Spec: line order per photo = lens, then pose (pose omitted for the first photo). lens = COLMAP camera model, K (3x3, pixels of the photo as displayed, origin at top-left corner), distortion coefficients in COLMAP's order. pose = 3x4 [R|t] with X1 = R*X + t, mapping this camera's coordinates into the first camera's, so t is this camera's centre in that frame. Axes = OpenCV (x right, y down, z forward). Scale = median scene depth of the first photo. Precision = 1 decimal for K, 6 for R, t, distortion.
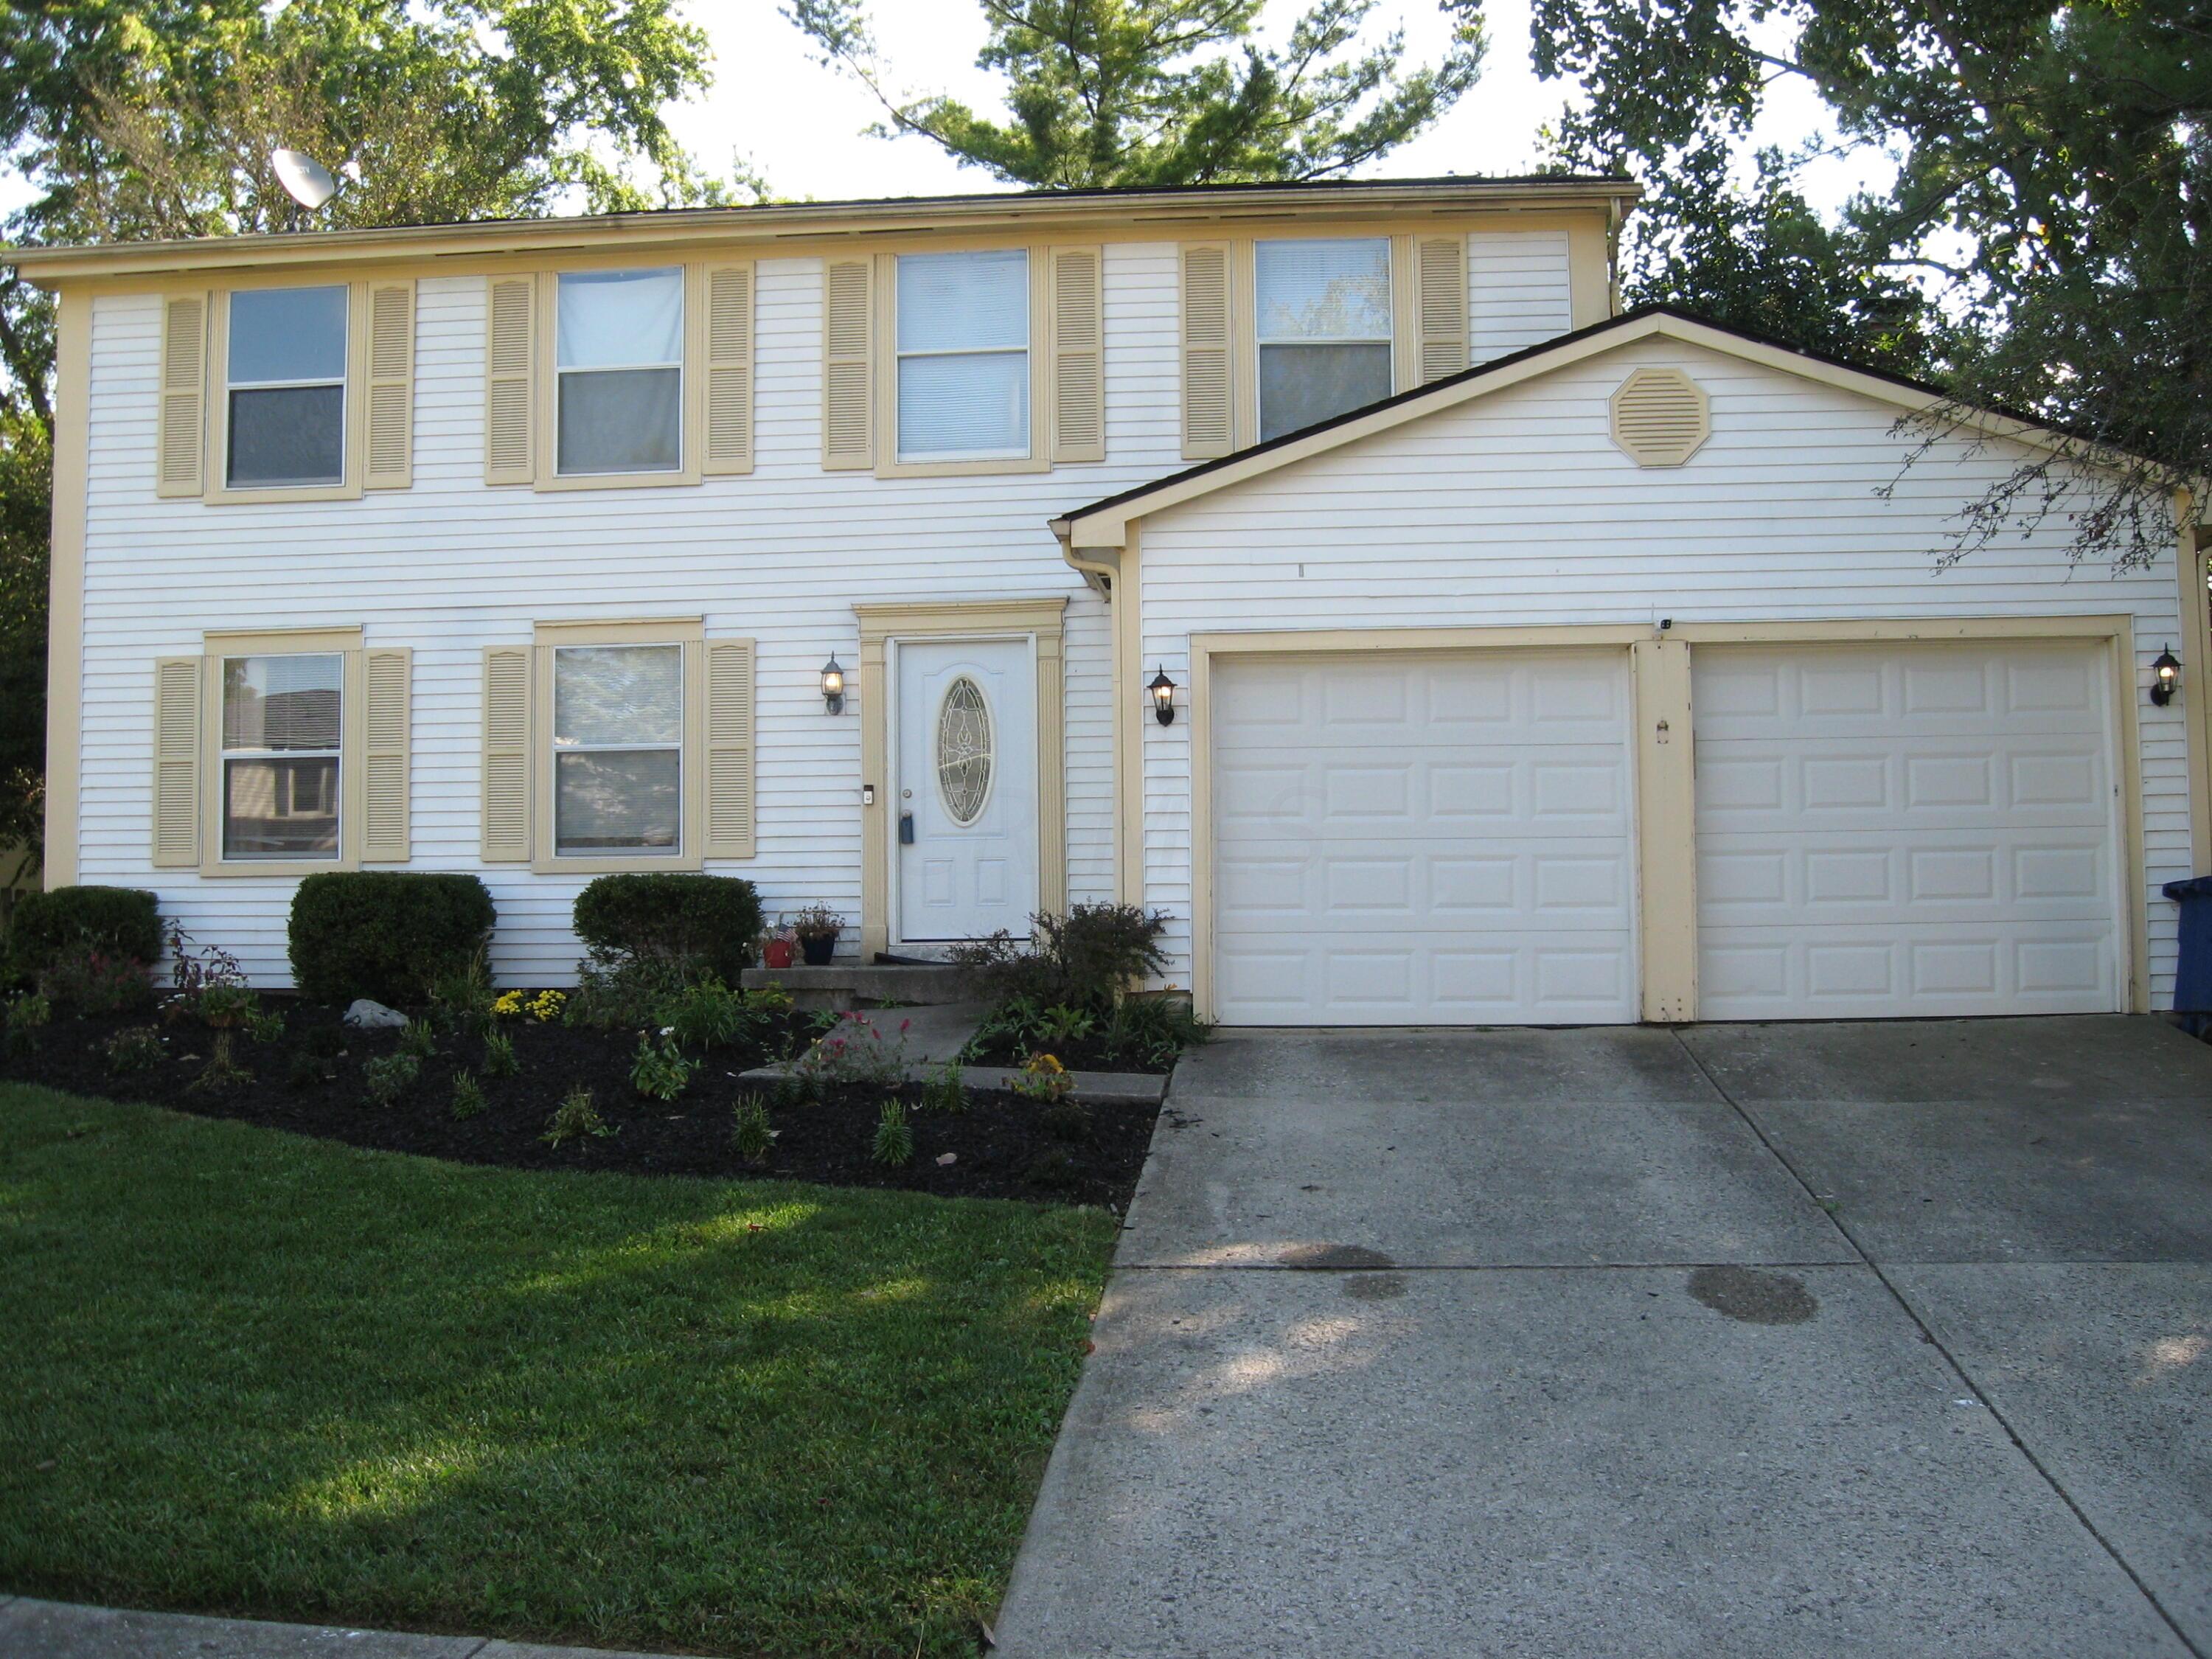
lens RADIAL K [[2299.8, 0, 1090.2], [0, 2299.8, 823.2], [0, 0, 1]] dist [-0.115571, 0.000000]
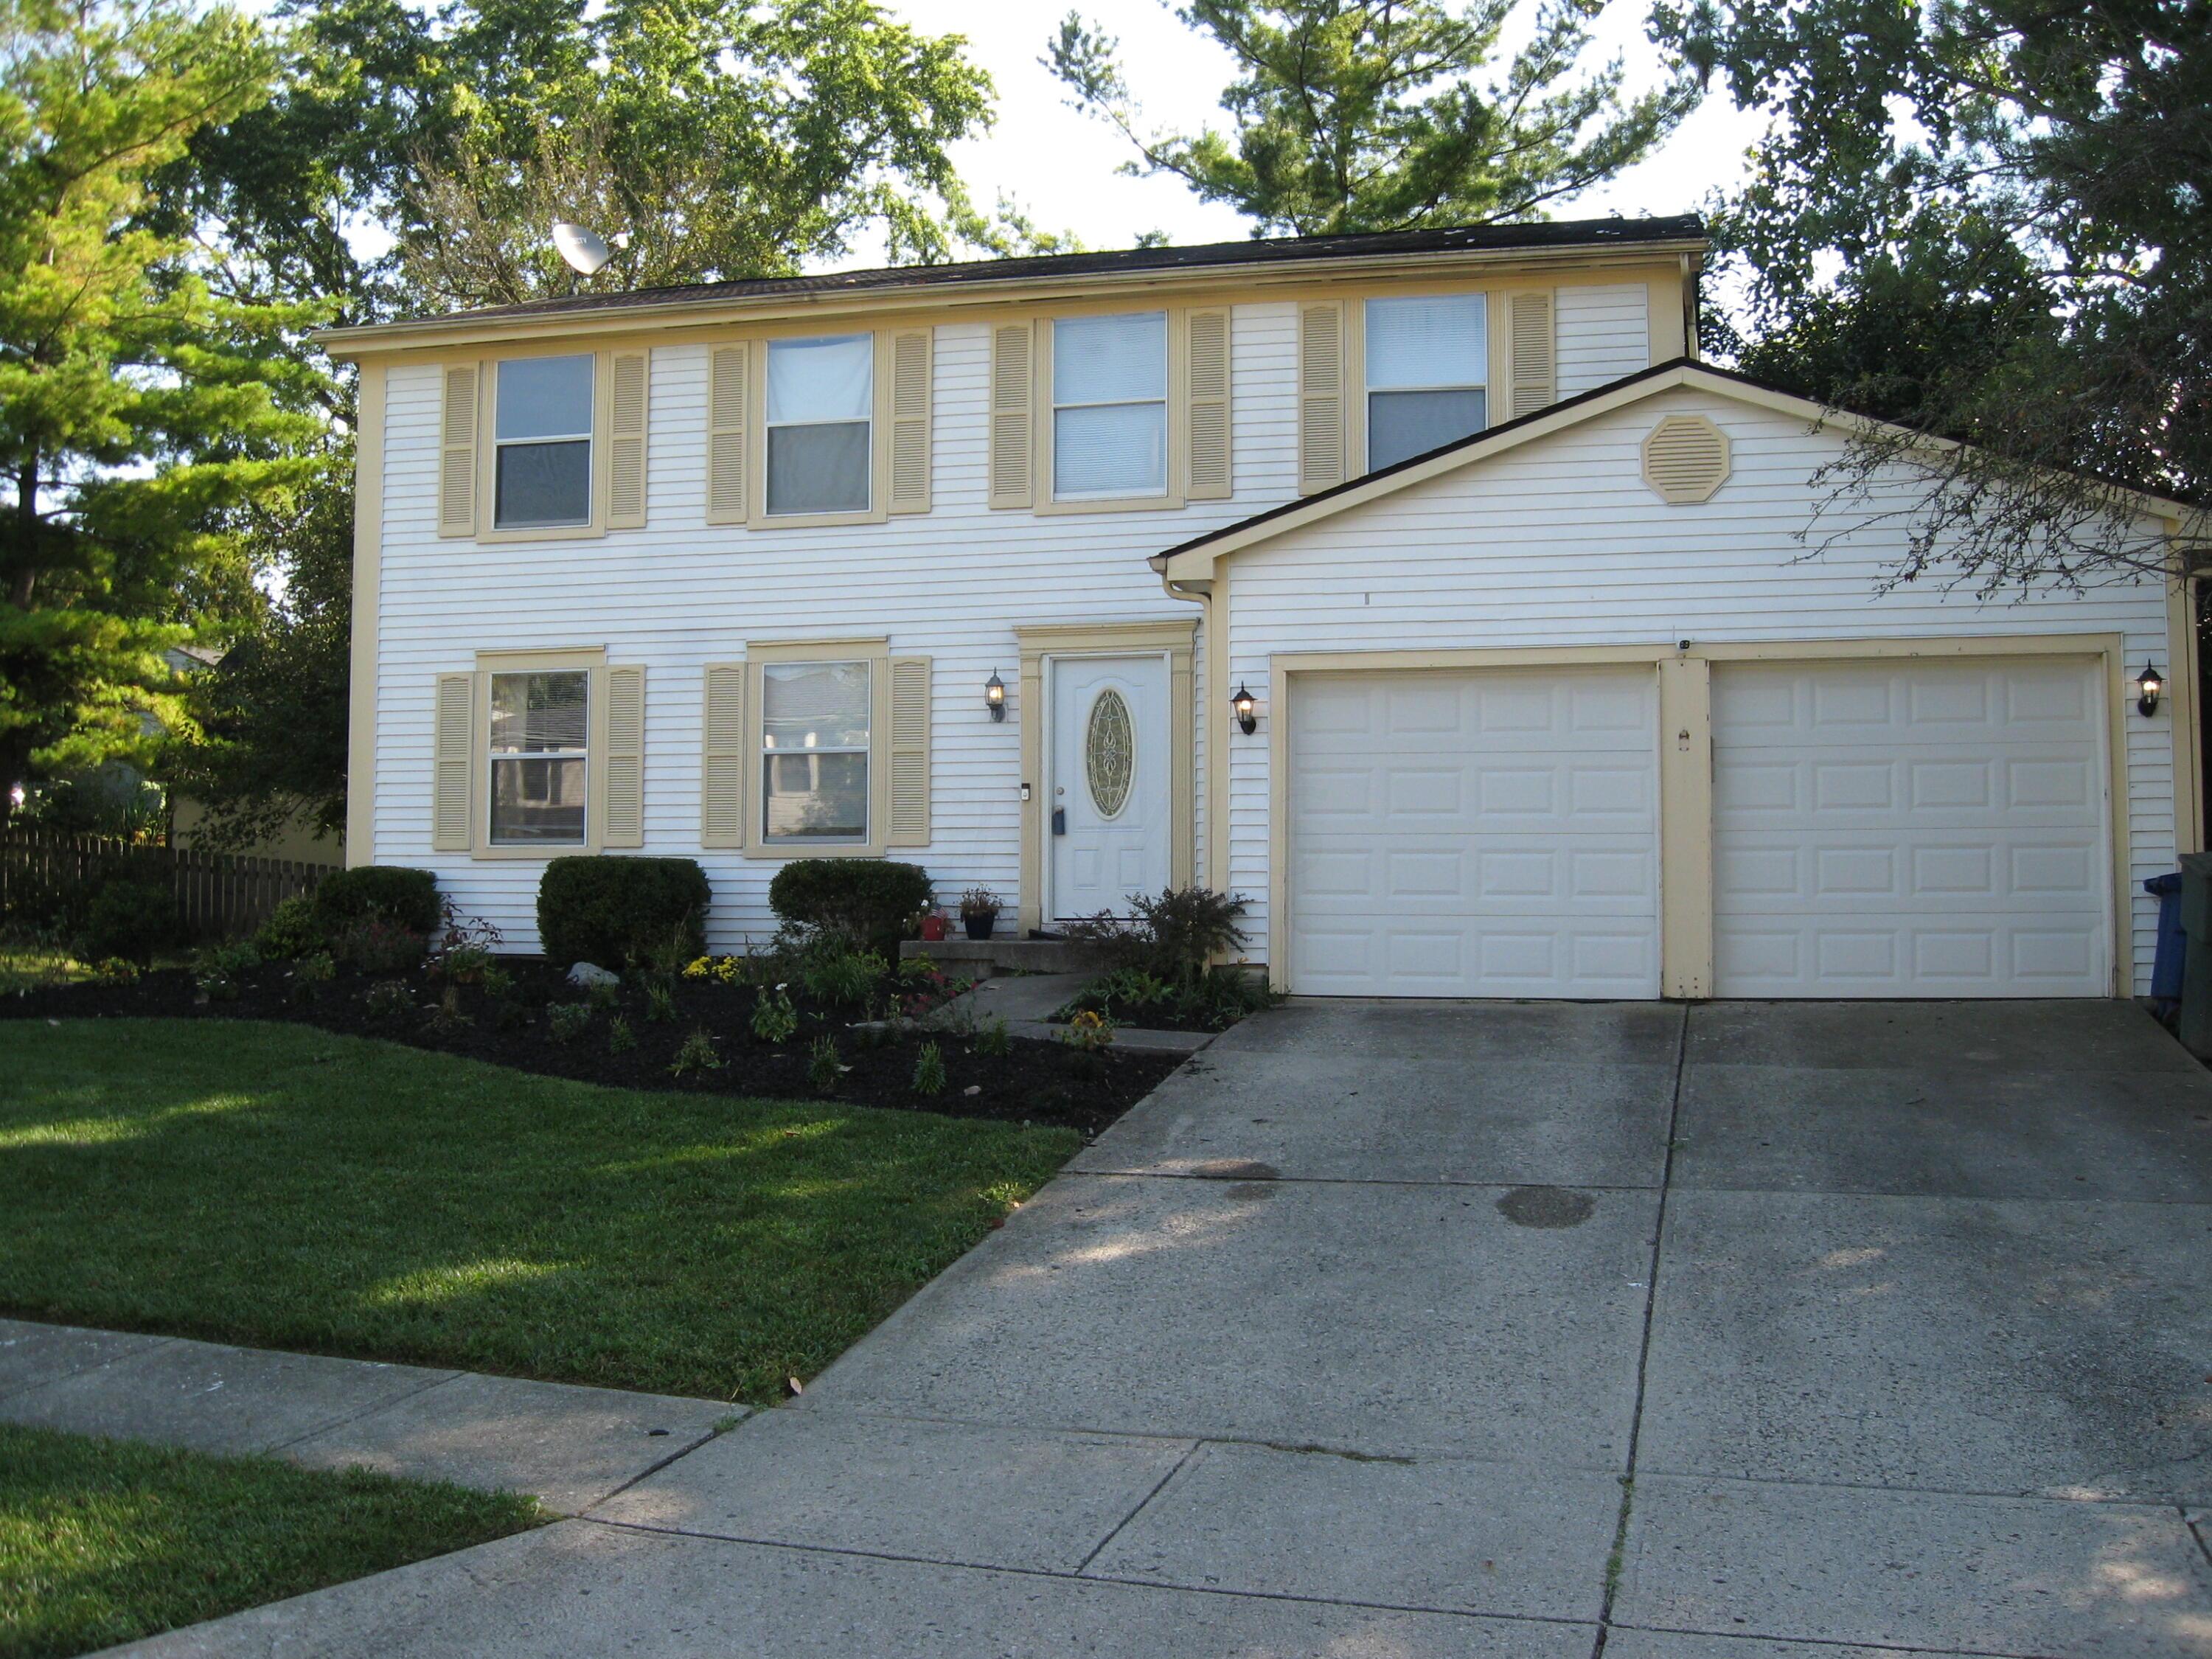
lens RADIAL K [[2299.8, 0, 1088.8], [0, 2299.8, 823.5], [0, 0, 1]] dist [-0.115571, 0.000000]
pose [[0.987150, 0.005809, -0.159691, 0.120305], [-0.004929, 0.999970, 0.005905, -0.003598], [0.159720, -0.005042, 0.987149, -0.132277]]
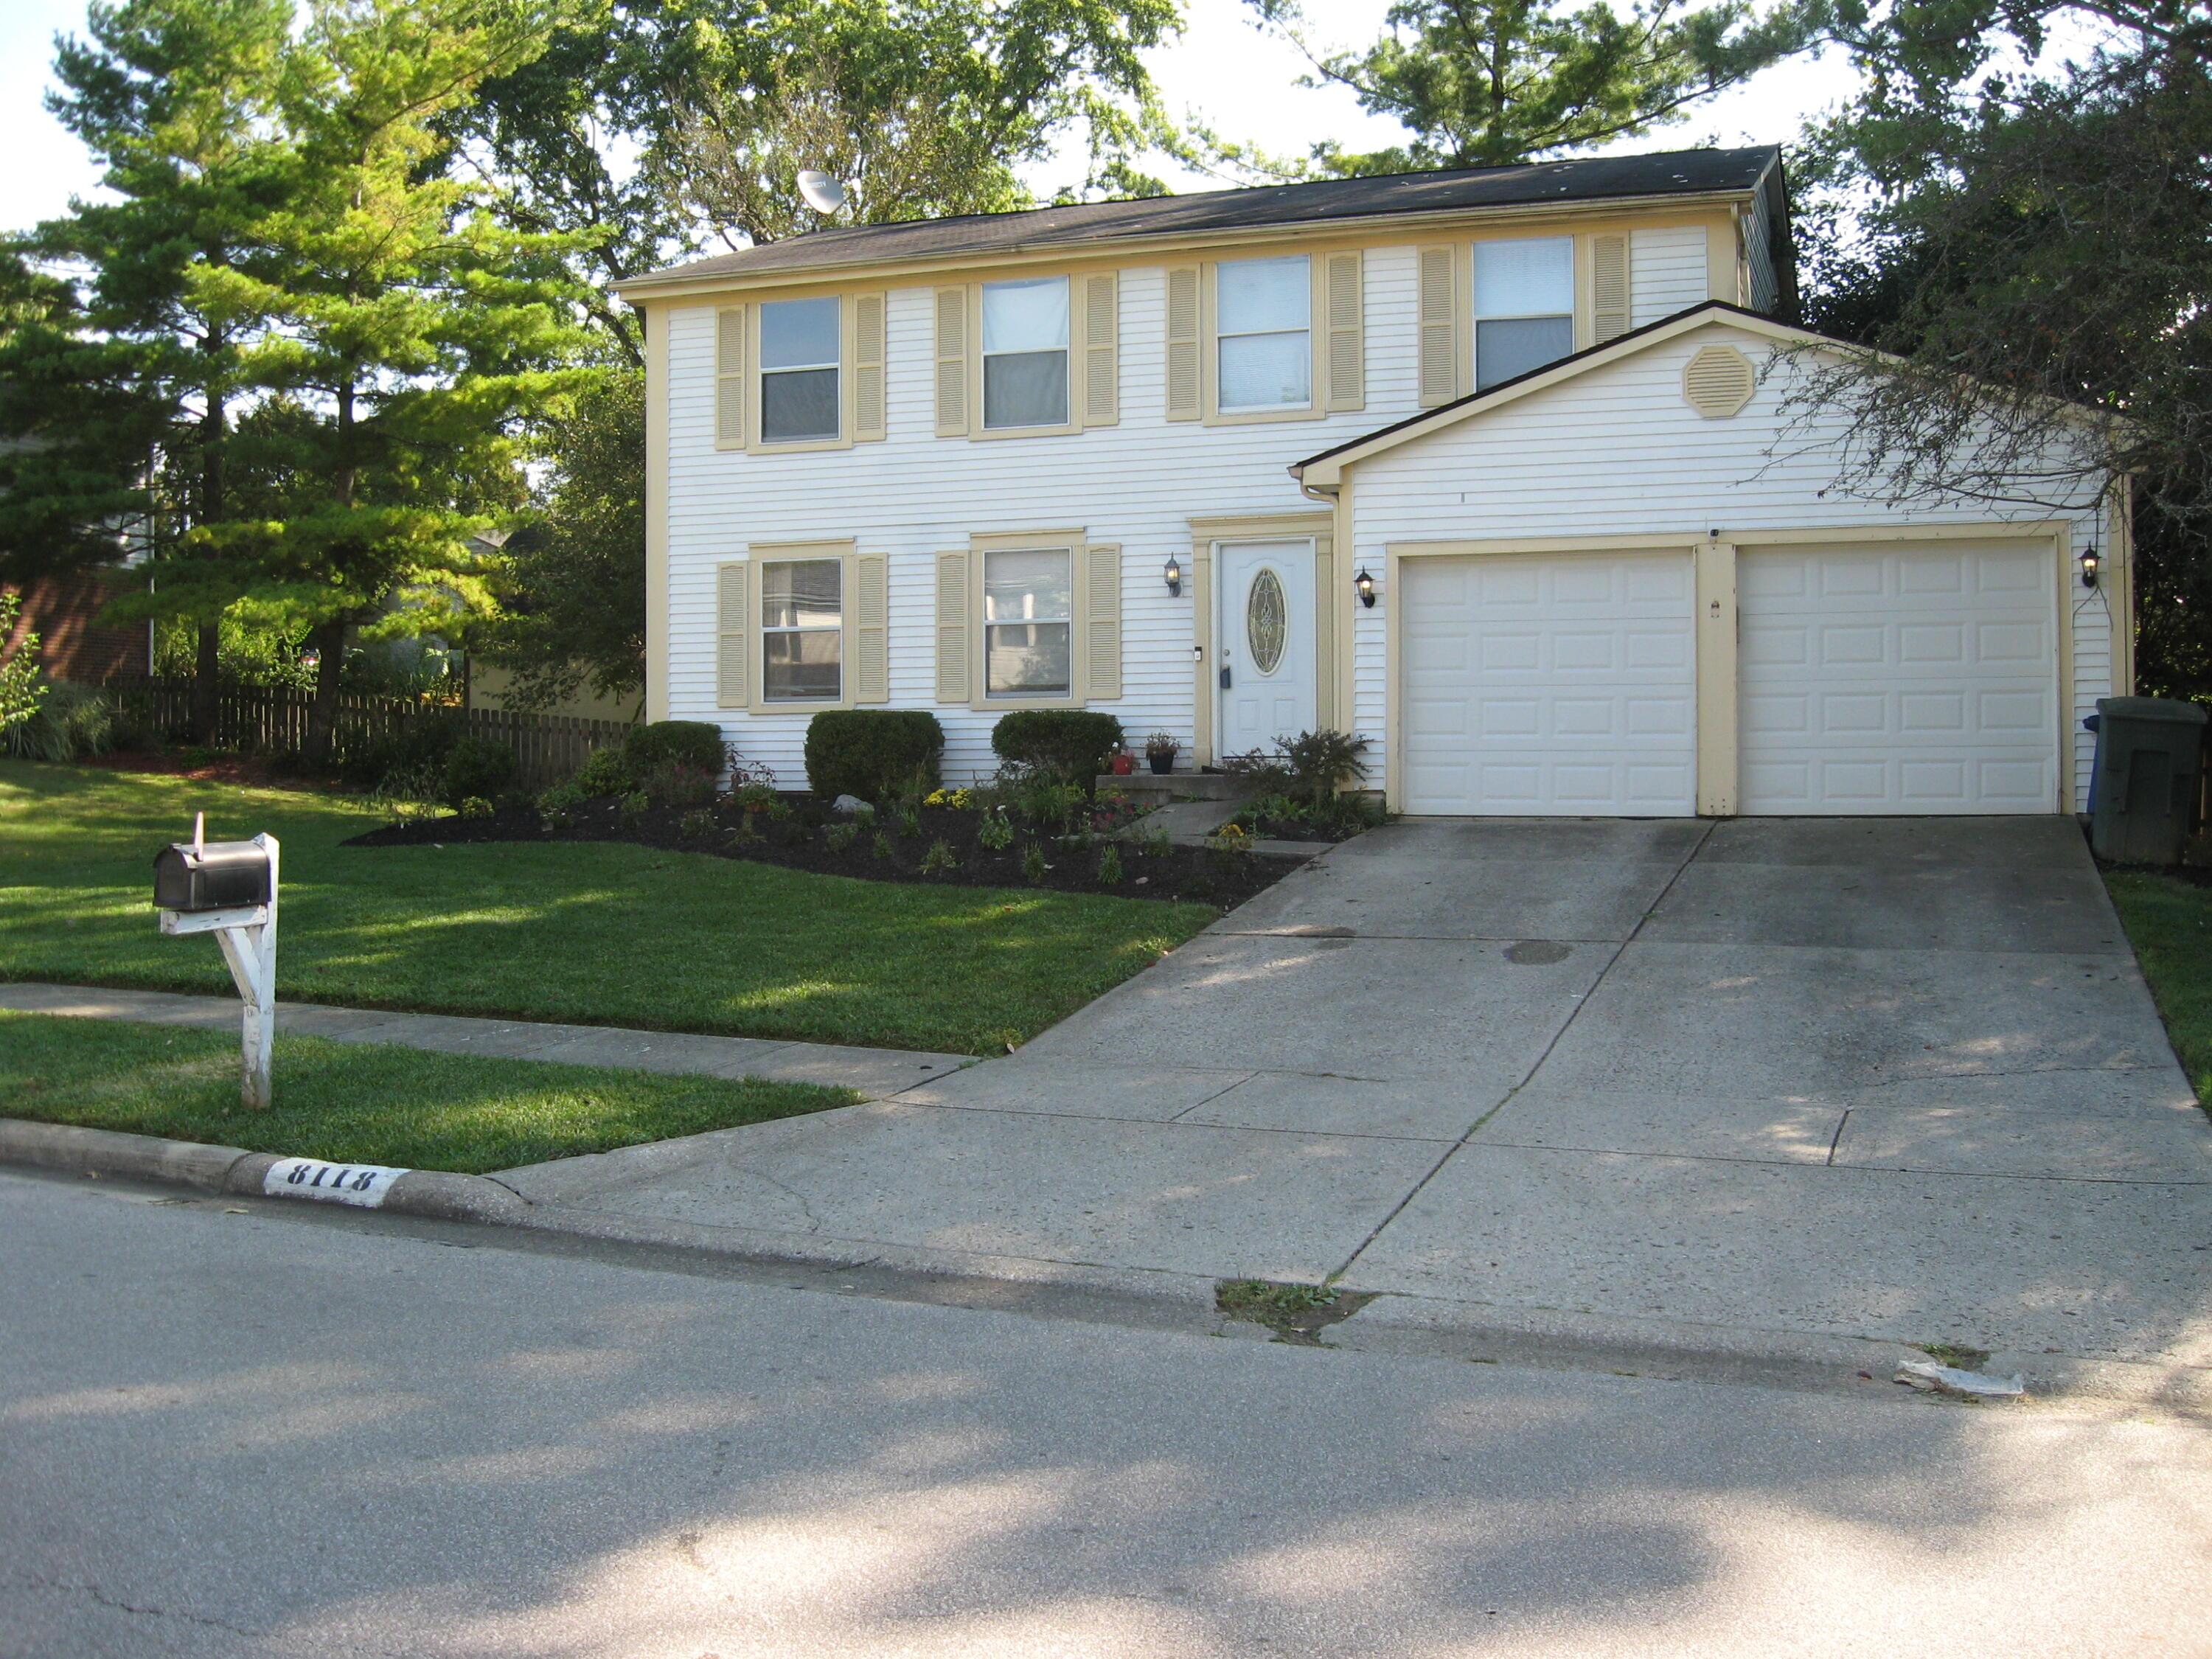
lens RADIAL K [[2299.8, 0, 1104.7], [0, 2299.8, 823.2], [0, 0, 1]] dist [-0.115571, 0.000000]
pose [[0.968966, 0.009775, -0.247000, 0.199651], [0.008190, 0.997400, 0.071602, -0.010377], [0.247057, -0.071403, 0.966366, -0.387312]]
